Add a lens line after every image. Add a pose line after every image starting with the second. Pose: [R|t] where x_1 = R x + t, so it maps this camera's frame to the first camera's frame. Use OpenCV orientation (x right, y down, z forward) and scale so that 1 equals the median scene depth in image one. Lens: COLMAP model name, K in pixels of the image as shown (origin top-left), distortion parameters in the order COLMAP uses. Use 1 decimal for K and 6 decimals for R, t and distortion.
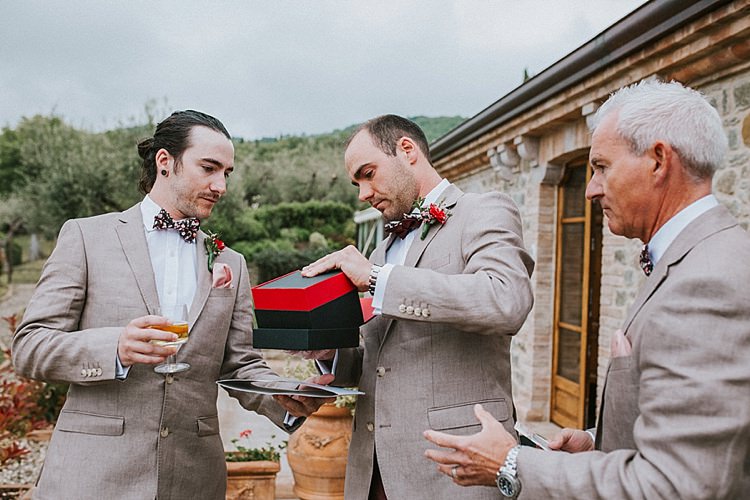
lens RADIAL K [[718.9, 0, 375.0], [0, 718.9, 250.0], [0, 0, 1]] dist [-0.042923, 0.027746]
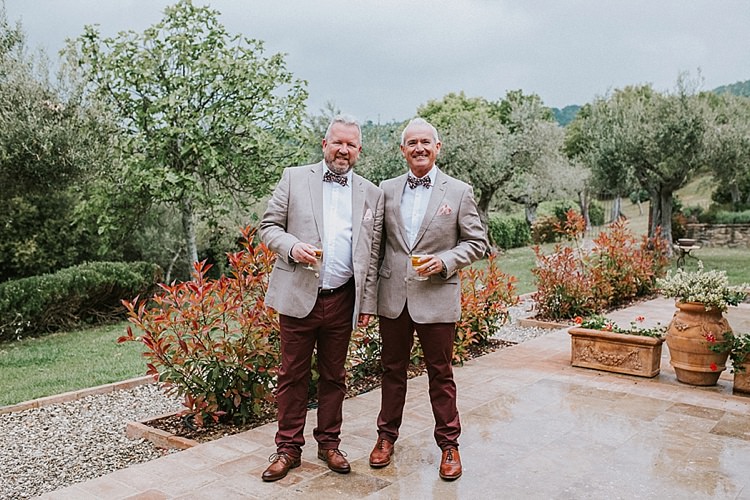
lens RADIAL K [[718.9, 0, 375.0], [0, 718.9, 250.0], [0, 0, 1]] dist [-0.042923, 0.027746]
pose [[0.702159, 0.040428, -0.710872, 0.160934], [-0.005476, 0.998664, 0.051386, 0.012895], [0.712000, -0.032189, 0.701442, -0.144035]]
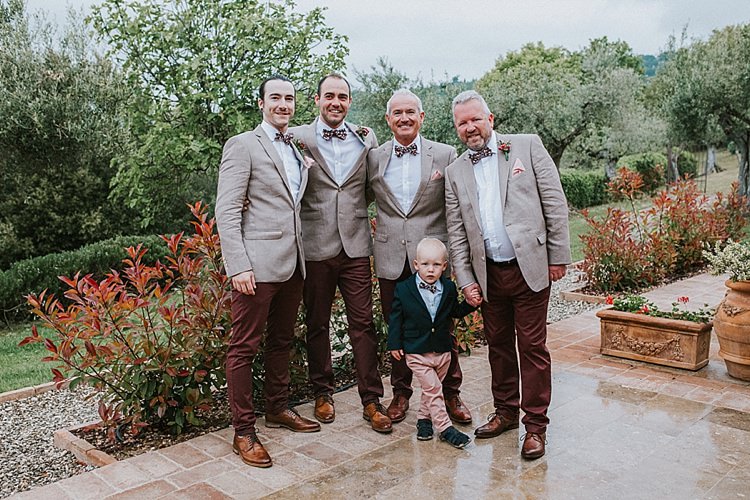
lens RADIAL K [[718.9, 0, 375.0], [0, 718.9, 250.0], [0, 0, 1]] dist [-0.042923, 0.027746]
pose [[0.610521, 0.067236, -0.789141, 0.152951], [0.026250, 0.994125, 0.105010, 0.009302], [0.791565, -0.084826, 0.605169, -0.052975]]
